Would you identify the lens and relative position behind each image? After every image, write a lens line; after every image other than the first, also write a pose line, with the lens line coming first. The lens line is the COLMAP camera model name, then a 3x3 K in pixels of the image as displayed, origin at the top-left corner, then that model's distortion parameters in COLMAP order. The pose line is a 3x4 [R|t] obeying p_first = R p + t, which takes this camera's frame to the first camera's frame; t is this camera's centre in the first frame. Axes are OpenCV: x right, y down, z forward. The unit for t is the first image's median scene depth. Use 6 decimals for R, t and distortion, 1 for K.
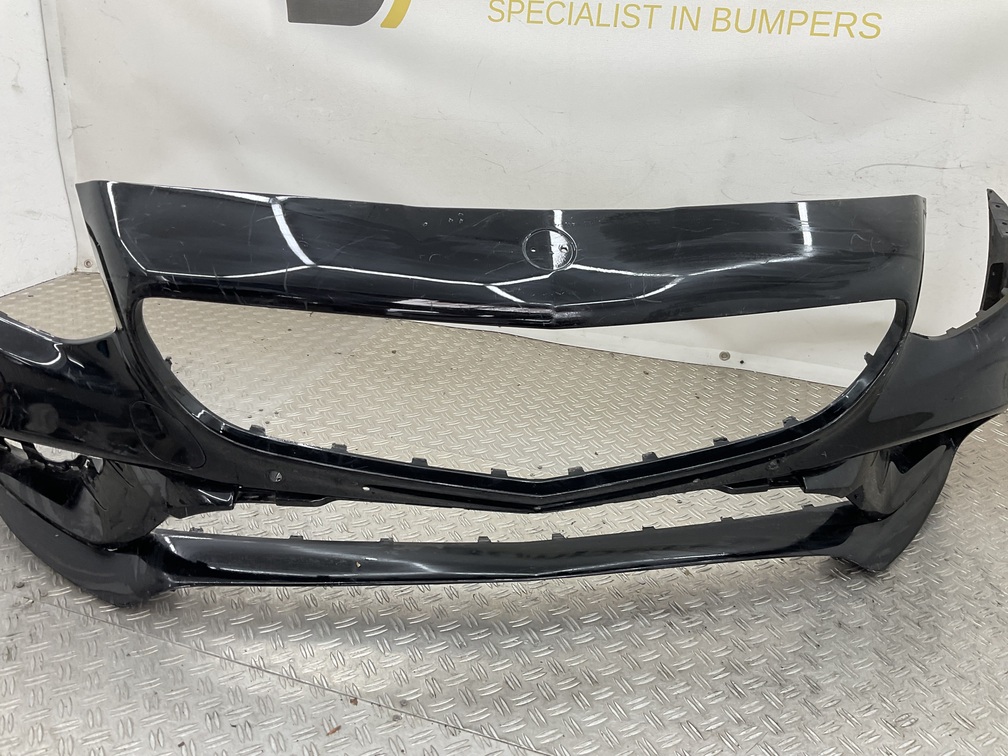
lens RADIAL K [[835.7, 0, 504.0], [0, 835.7, 378.0], [0, 0, 1]] dist [-0.000375, -0.016677]
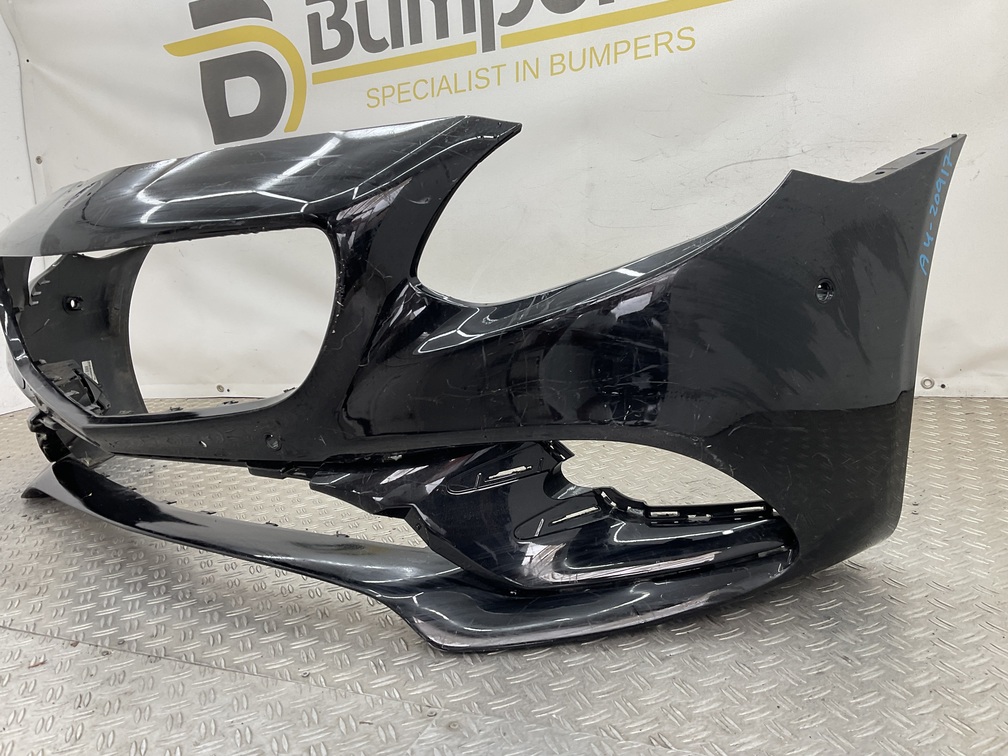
lens RADIAL K [[828.0, 0, 502.0], [0, 828.0, 375.4], [0, 0, 1]] dist [0.096840, -0.189205]
pose [[0.985237, -0.109680, -0.131447, 0.296636], [0.076282, 0.968638, -0.236478, 0.218123], [0.153261, 0.222960, 0.962705, 0.037477]]
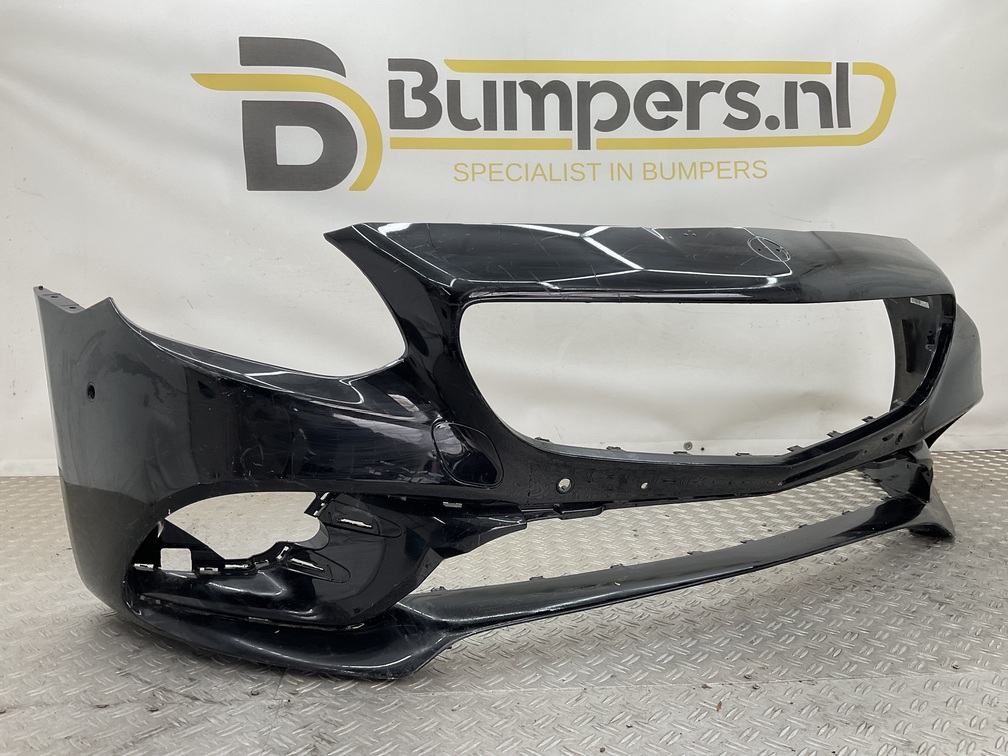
lens RADIAL K [[823.8, 0, 502.3], [0, 823.8, 377.4], [0, 0, 1]] dist [0.118171, -0.250063]
pose [[0.922951, -0.087380, 0.374869, -0.458123], [0.195659, 0.945190, -0.261407, 0.156000], [-0.331480, 0.314612, 0.889460, 0.053592]]
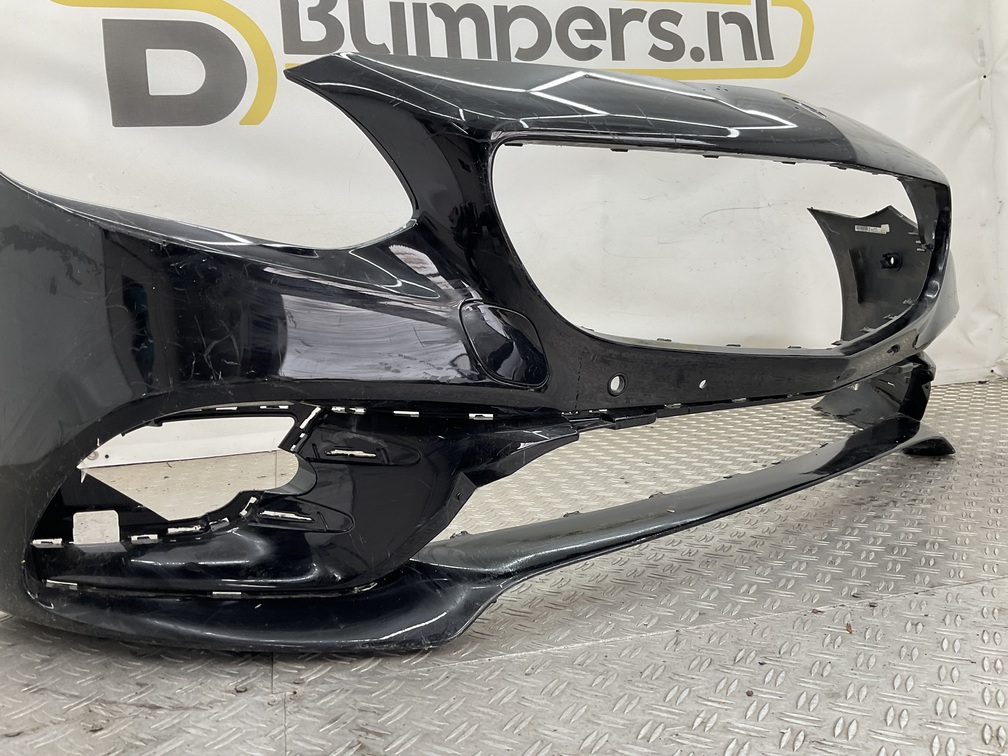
lens RADIAL K [[828.0, 0, 502.0], [0, 828.0, 375.4], [0, 0, 1]] dist [0.096840, -0.189205]
pose [[0.834172, -0.131108, 0.535694, -0.513928], [0.301190, 0.921989, -0.243354, 0.175100], [-0.461998, 0.364345, 0.808585, 0.253282]]
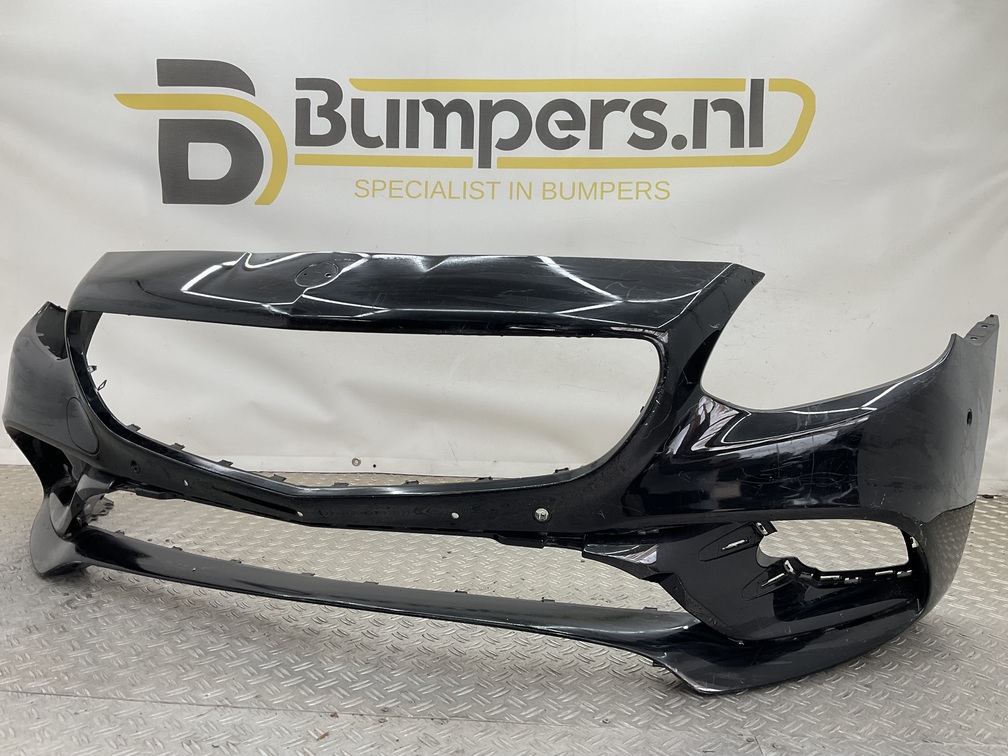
lens RADIAL K [[823.8, 0, 502.3], [0, 823.8, 377.4], [0, 0, 1]] dist [0.118171, -0.250063]
pose [[0.967837, -0.044087, 0.247686, -0.132692], [0.117199, 0.950180, -0.288830, 0.195297], [-0.222613, 0.308569, 0.924786, -0.052250]]
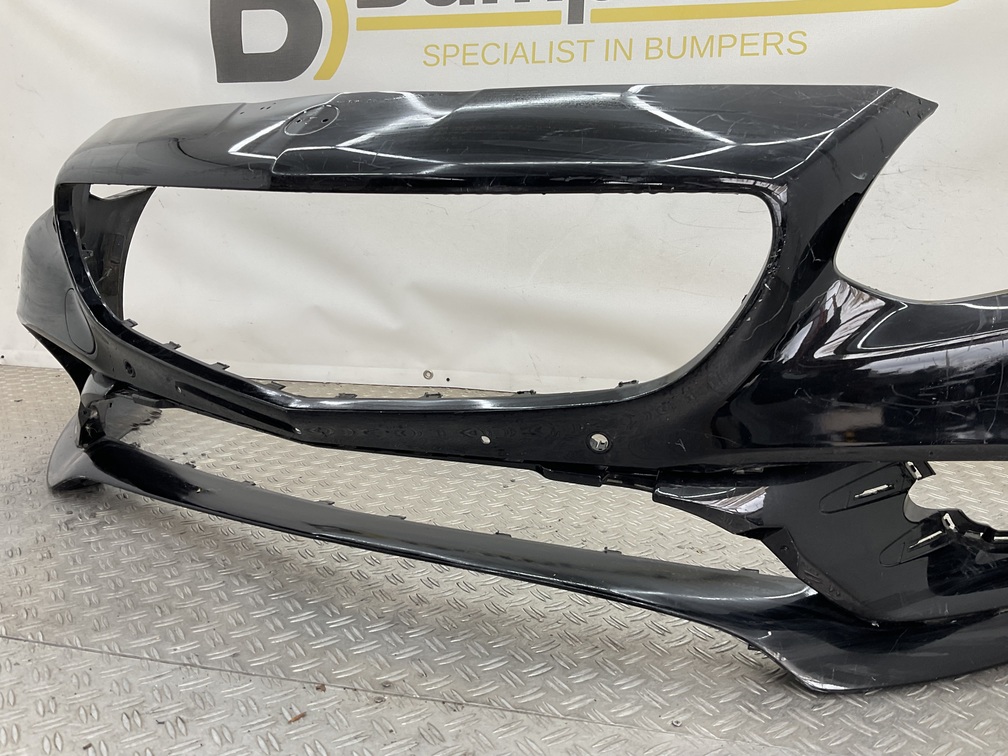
lens RADIAL K [[823.8, 0, 502.3], [0, 823.8, 377.4], [0, 0, 1]] dist [0.118171, -0.250063]
pose [[0.993957, -0.047491, 0.098964, -0.046864], [0.067482, 0.975442, -0.209666, 0.173415], [-0.086576, 0.215078, 0.972752, 0.107151]]
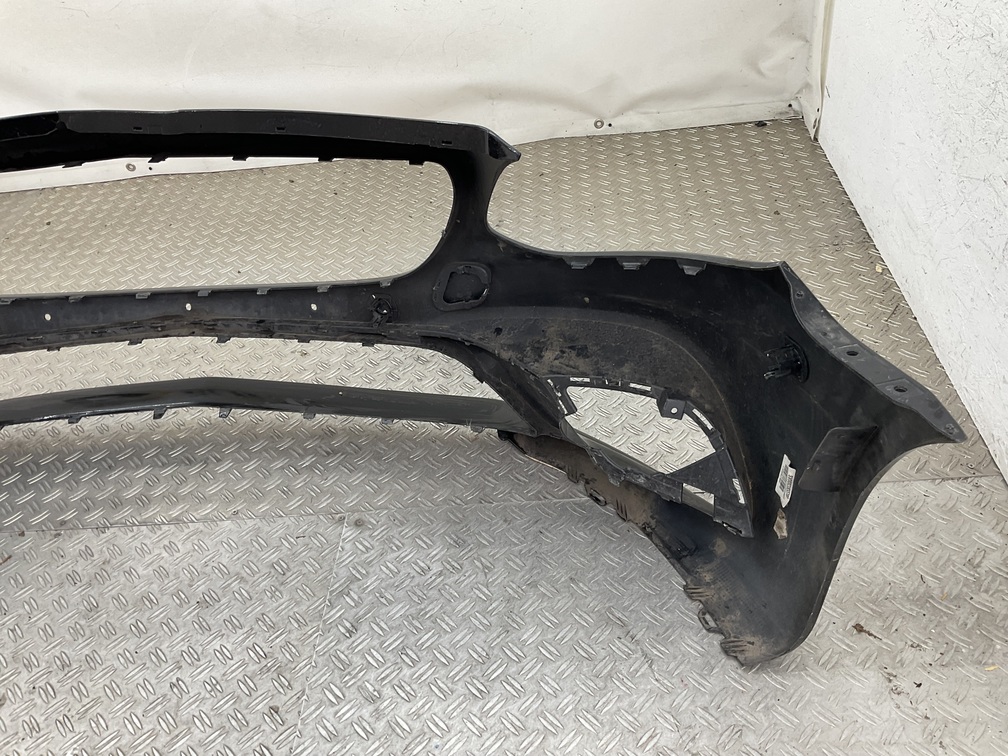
lens RADIAL K [[835.7, 0, 504.0], [0, 835.7, 378.0], [0, 0, 1]] dist [-0.000375, -0.016677]
pose [[0.946149, -0.293197, 0.137250, 0.245286], [0.248881, 0.929905, 0.270804, 0.008751], [-0.207028, -0.222062, 0.952800, -0.171474]]
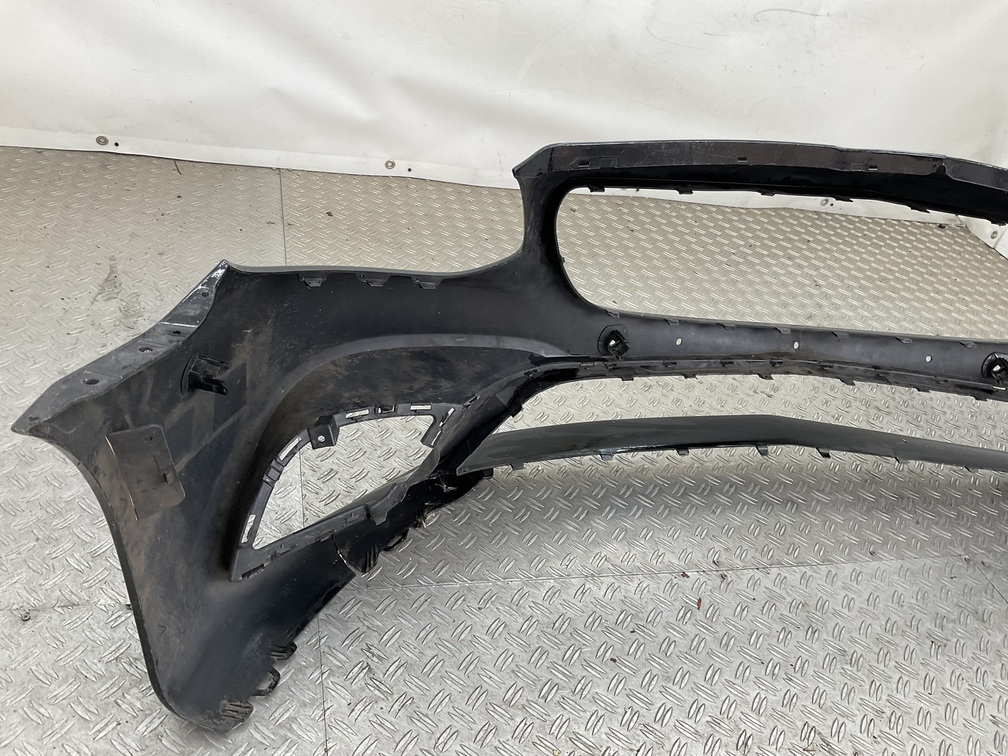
lens RADIAL K [[823.8, 0, 502.3], [0, 823.8, 377.4], [0, 0, 1]] dist [0.118171, -0.250063]
pose [[0.842058, -0.208213, 0.497580, -0.556642], [0.064590, 0.954777, 0.290221, -0.134520], [-0.535505, -0.212245, 0.817427, 0.161681]]
